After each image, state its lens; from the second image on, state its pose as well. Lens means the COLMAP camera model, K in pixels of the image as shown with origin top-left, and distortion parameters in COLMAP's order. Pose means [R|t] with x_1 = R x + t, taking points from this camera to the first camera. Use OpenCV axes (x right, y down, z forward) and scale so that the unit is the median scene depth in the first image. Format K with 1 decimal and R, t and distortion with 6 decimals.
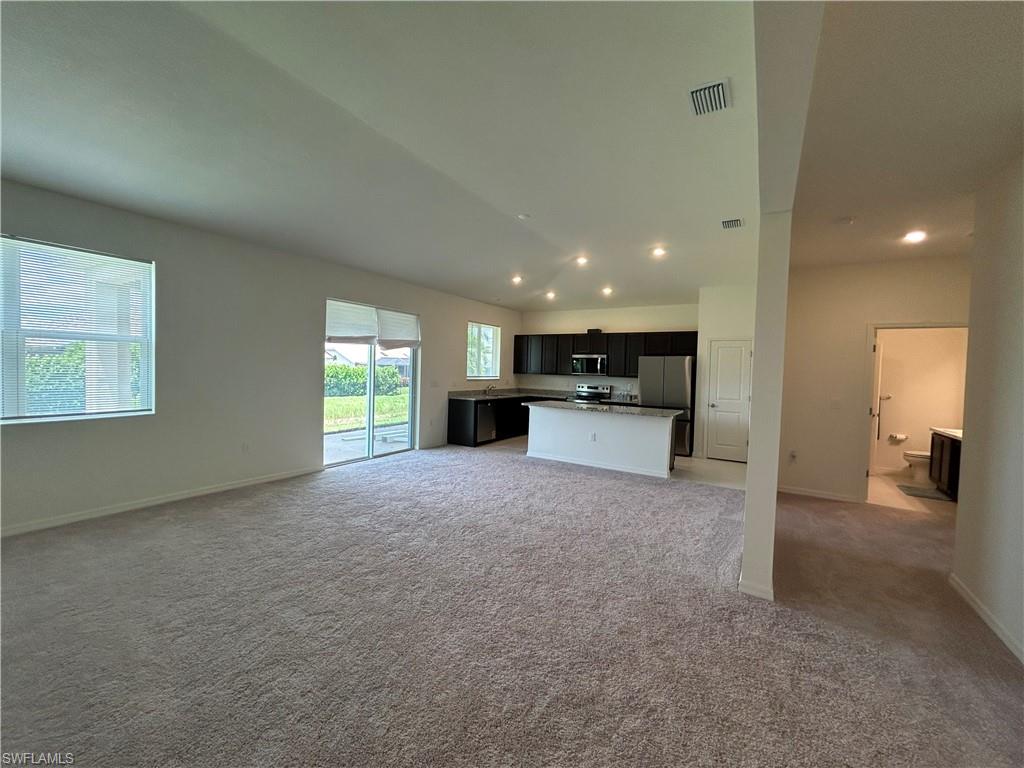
lens RADIAL K [[420.5, 0, 513.0], [0, 420.5, 382.9], [0, 0, 1]] dist [0.000349, 0.000261]
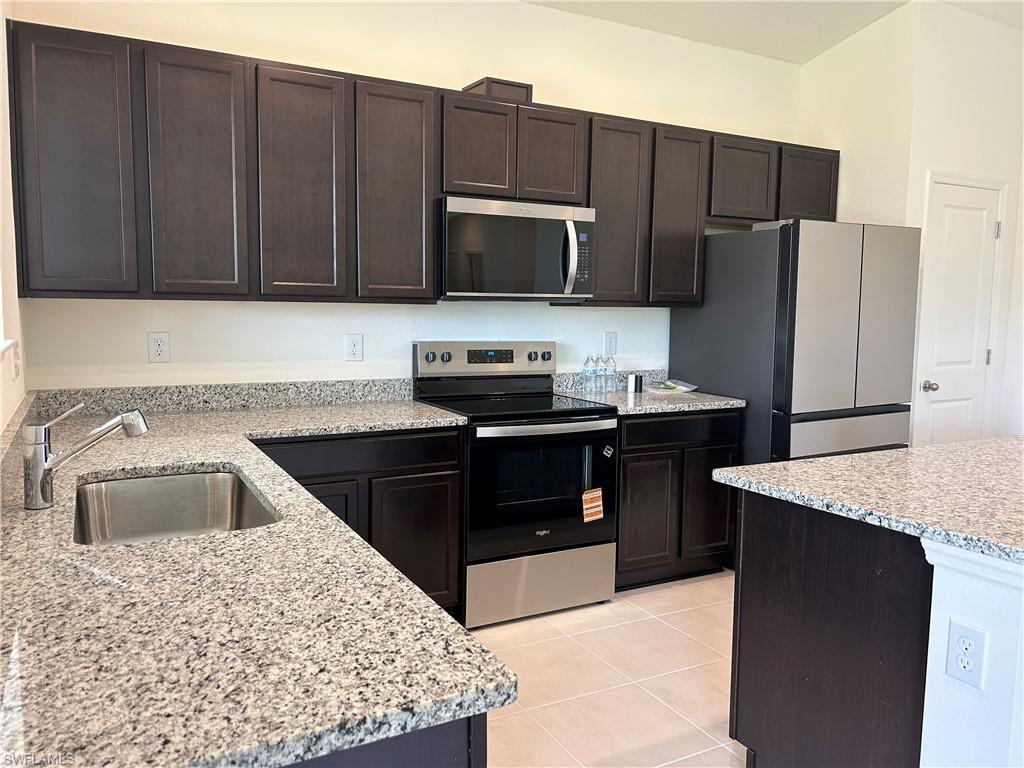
lens RADIAL K [[778.3, 0, 512.0], [0, 778.3, 384.0], [0, 0, 1]] dist [0.038890, -0.033226]
pose [[0.500193, -0.106579, 0.859330, -0.164273], [0.028930, 0.993899, 0.106430, -0.018162], [-0.865430, -0.028375, 0.500225, 0.791426]]
